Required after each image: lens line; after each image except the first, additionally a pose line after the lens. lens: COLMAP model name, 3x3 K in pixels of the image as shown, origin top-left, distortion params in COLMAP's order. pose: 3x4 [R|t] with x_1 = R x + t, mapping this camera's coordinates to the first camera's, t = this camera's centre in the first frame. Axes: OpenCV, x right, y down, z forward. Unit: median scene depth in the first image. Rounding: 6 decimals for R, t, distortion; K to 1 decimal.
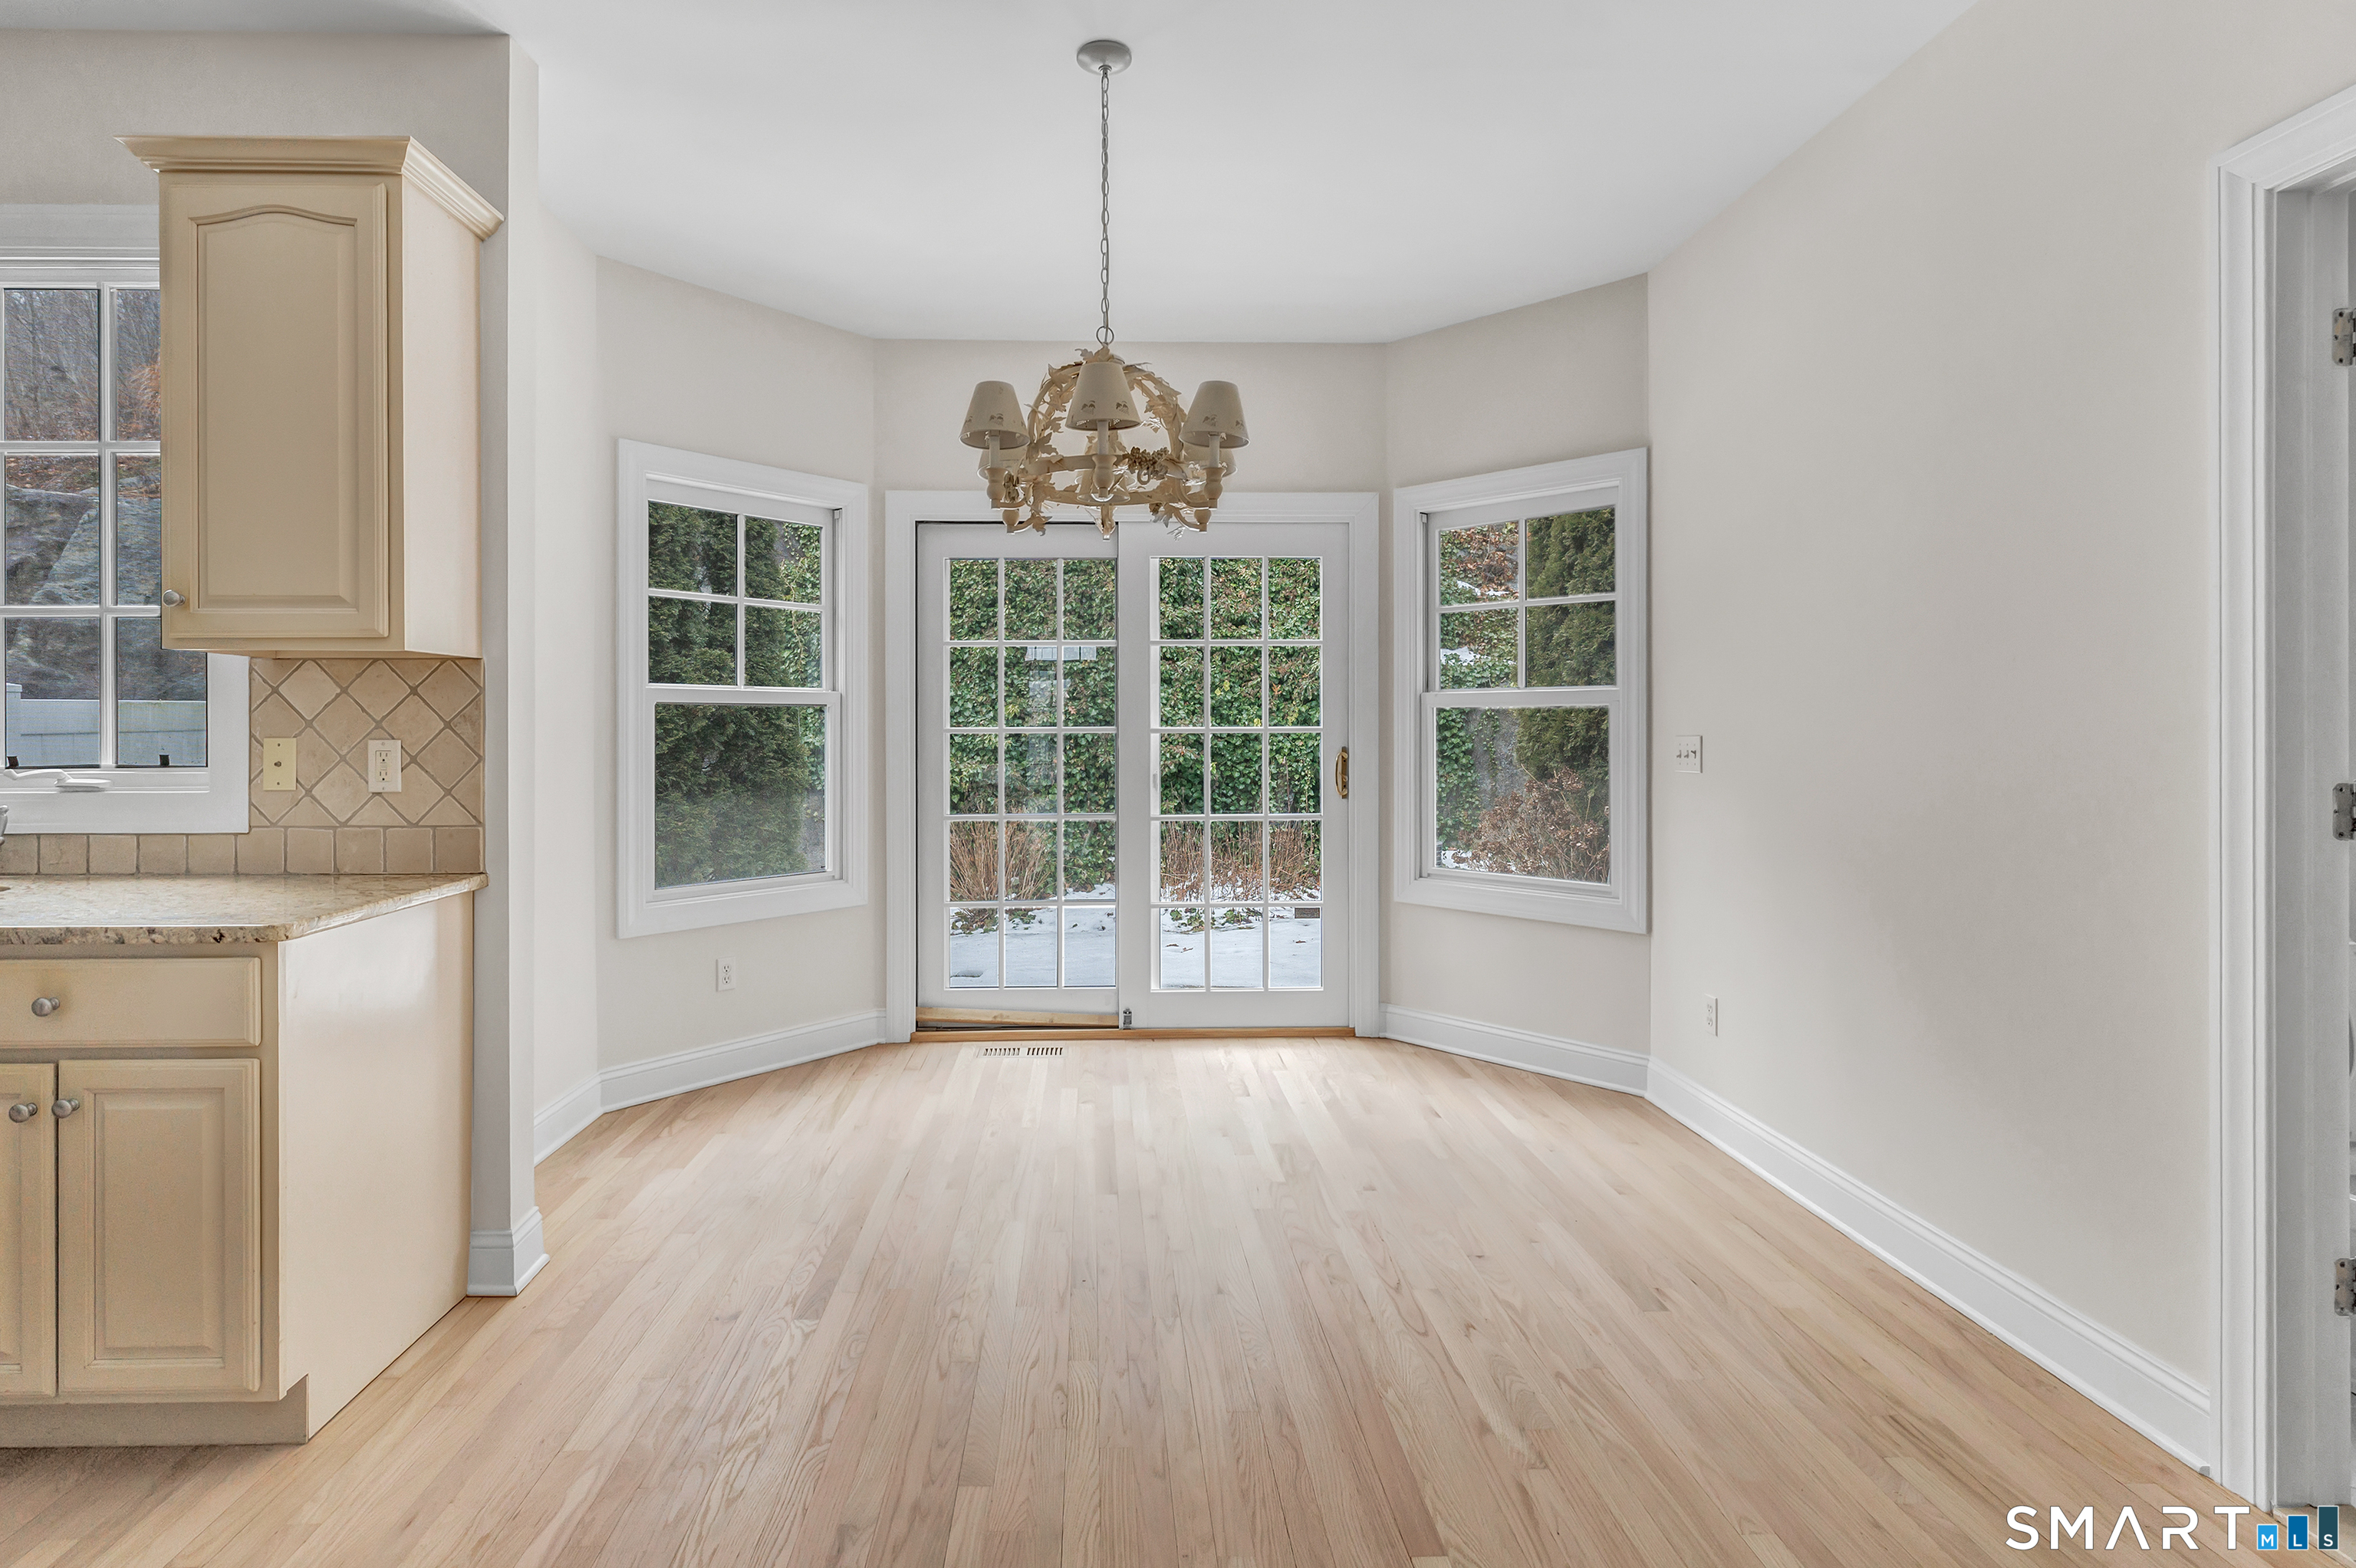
lens RADIAL K [[1171.7, 0, 1124.6], [0, 1171.7, 725.2], [0, 0, 1]] dist [0.000918, 0.000408]
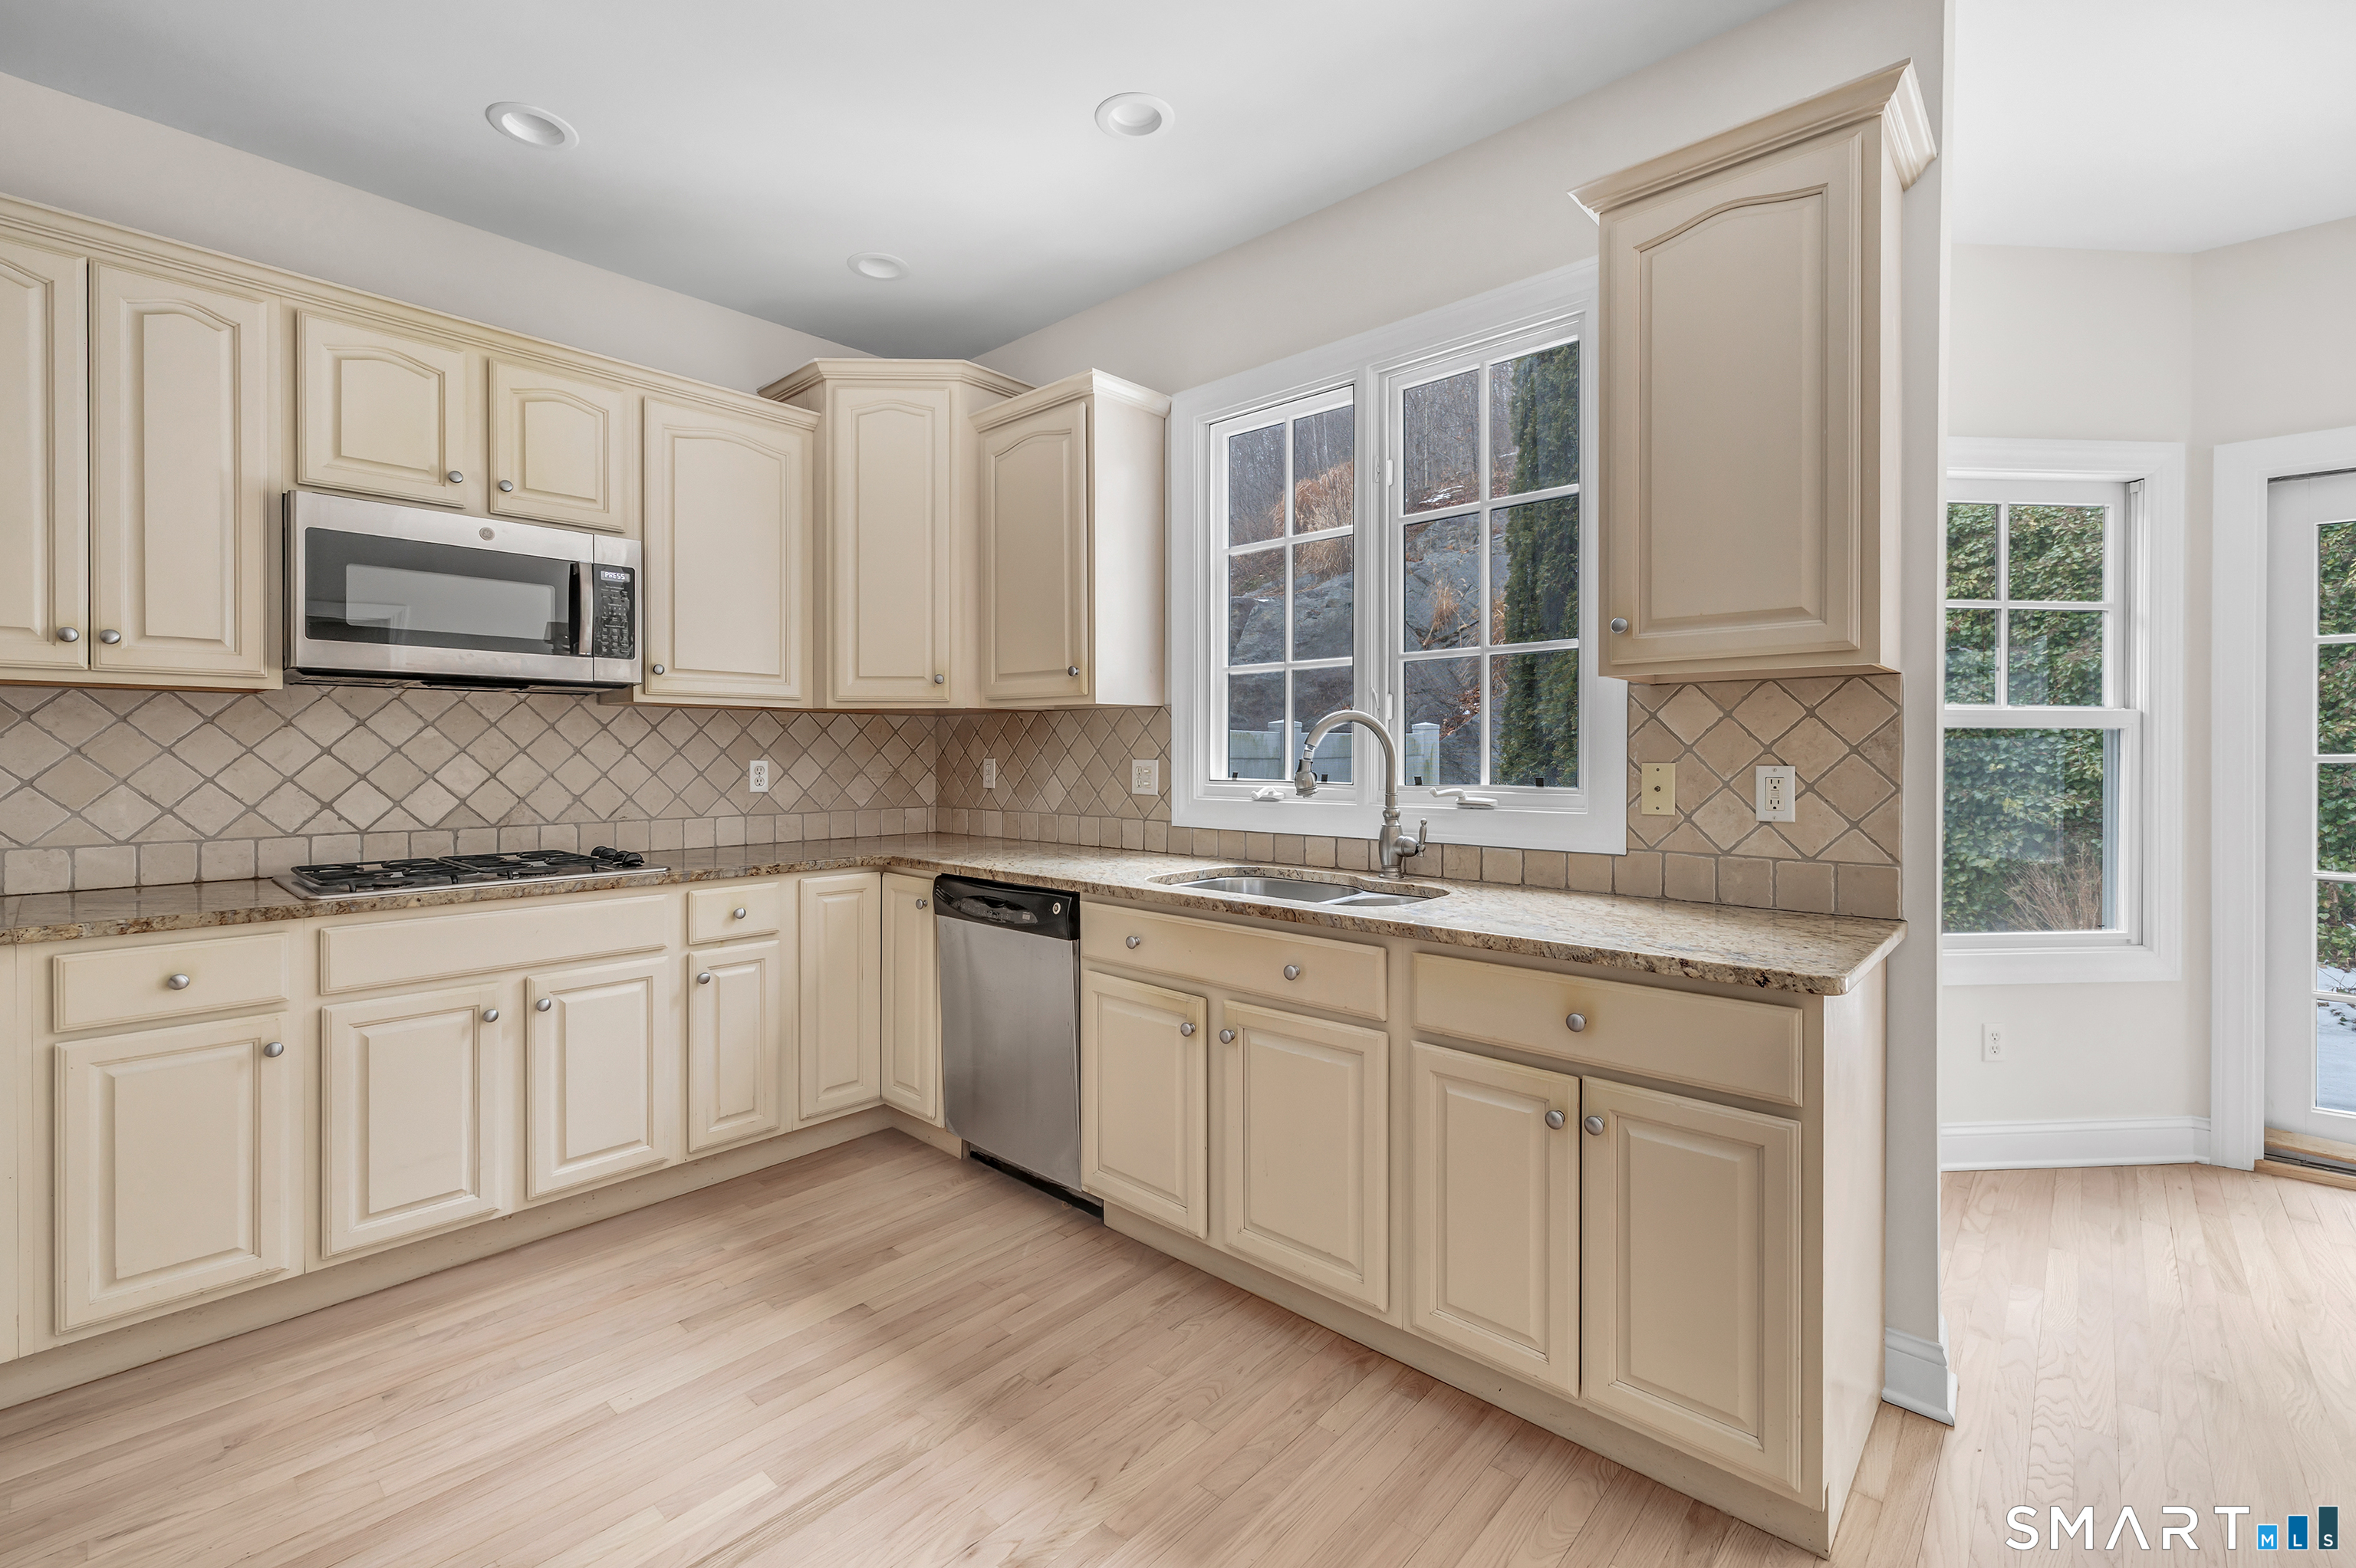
lens RADIAL K [[1009.7, 0, 1166.3], [0, 1009.7, 755.7], [0, 0, 1]] dist [0.000452, 0.000069]
pose [[0.717482, 0.002275, -0.696573, -0.420137], [-0.000678, 0.999996, 0.002568, 0.002775], [0.696577, -0.001370, 0.717481, 0.083887]]
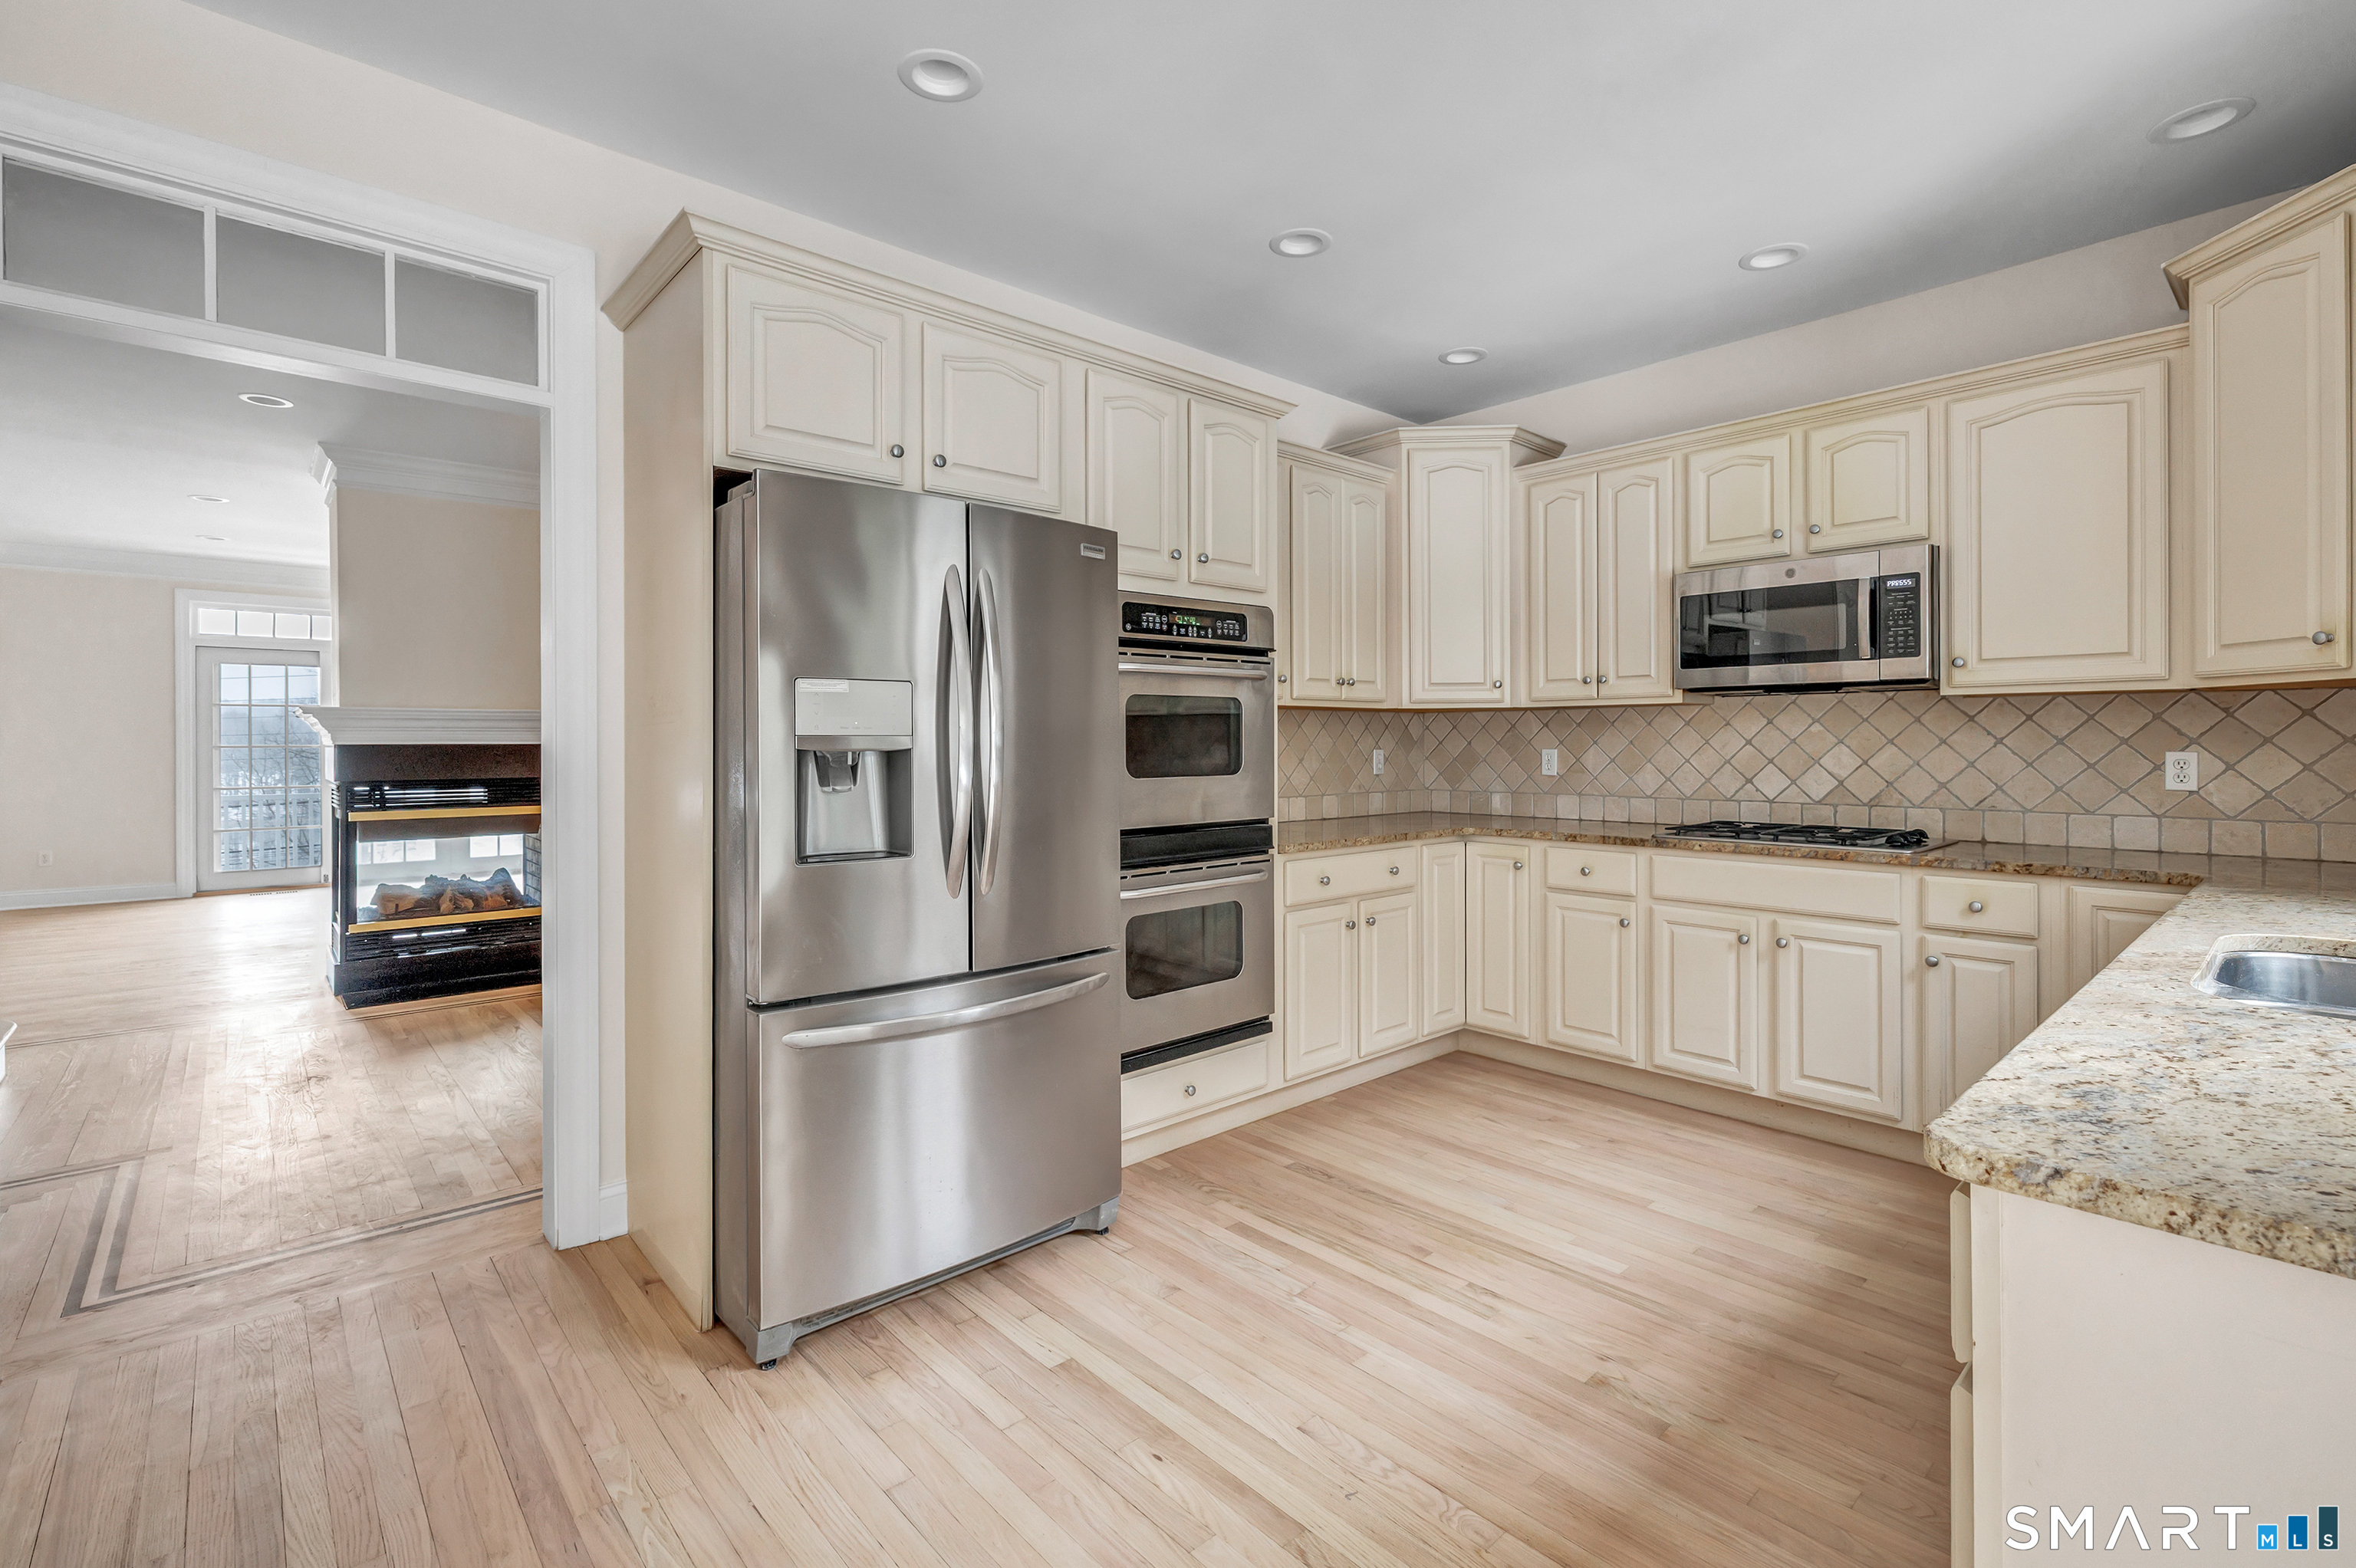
lens RADIAL K [[1048.6, 0, 1176.2], [0, 1048.6, 746.0], [0, 0, 1]] dist [0.001593, 0.000100]
pose [[-0.763142, 0.004407, -0.646215, -0.136511], [0.002663, 0.999990, 0.003675, -0.001204], [0.646225, 0.001084, -0.763146, 0.863285]]
